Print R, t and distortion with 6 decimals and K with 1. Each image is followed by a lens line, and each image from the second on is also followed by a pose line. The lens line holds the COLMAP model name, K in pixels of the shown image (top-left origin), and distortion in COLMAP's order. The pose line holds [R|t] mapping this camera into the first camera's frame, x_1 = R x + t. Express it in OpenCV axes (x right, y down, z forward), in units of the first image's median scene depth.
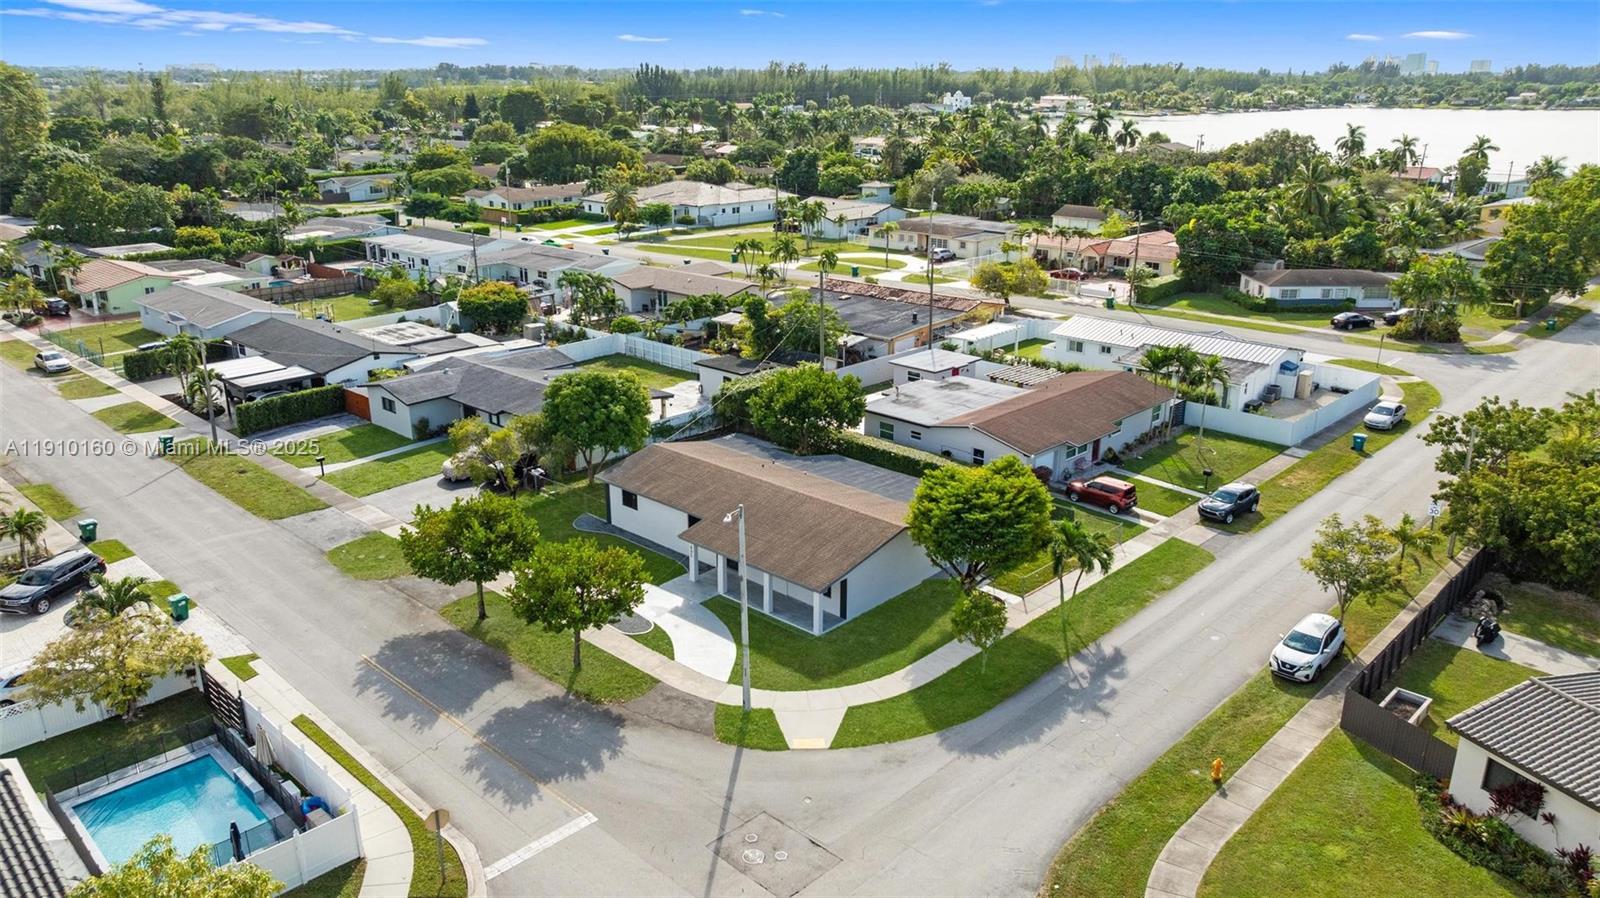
lens RADIAL K [[1124.5, 0, 800.0], [0, 1124.5, 449.0], [0, 0, 1]] dist [-0.065045, 0.082321]
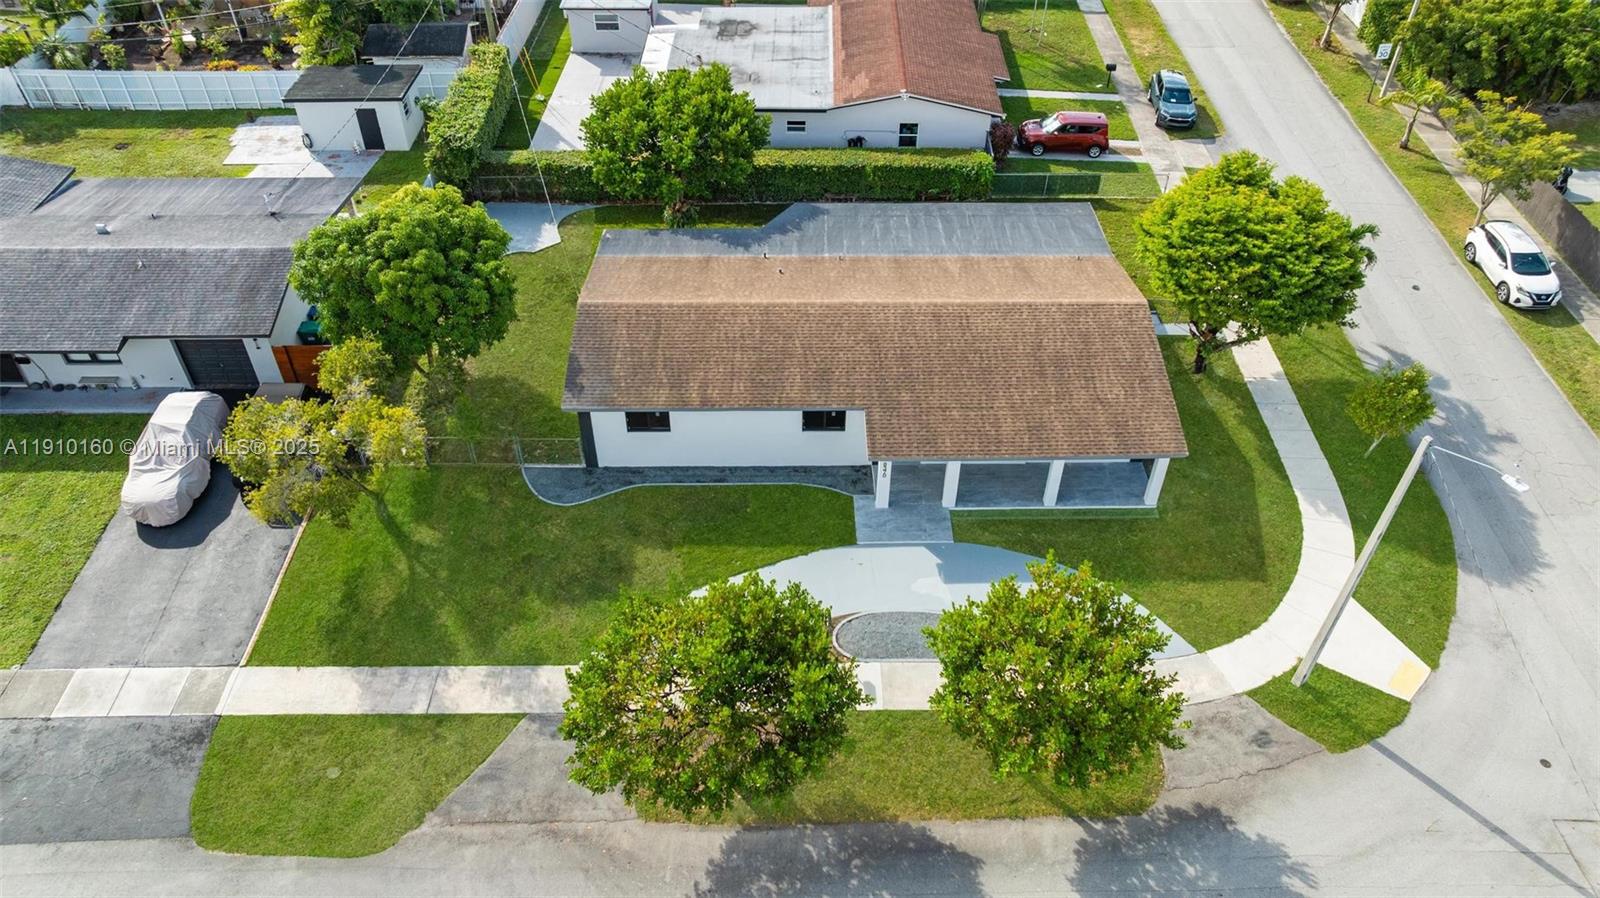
lens RADIAL K [[1124.5, 0, 800.0], [0, 1124.5, 449.0], [0, 0, 1]] dist [-0.065045, 0.082321]
pose [[0.721509, -0.462950, 0.514880, -0.403690], [0.213679, 0.856189, 0.470405, -0.196435], [-0.658609, -0.229383, 0.716671, 0.559202]]
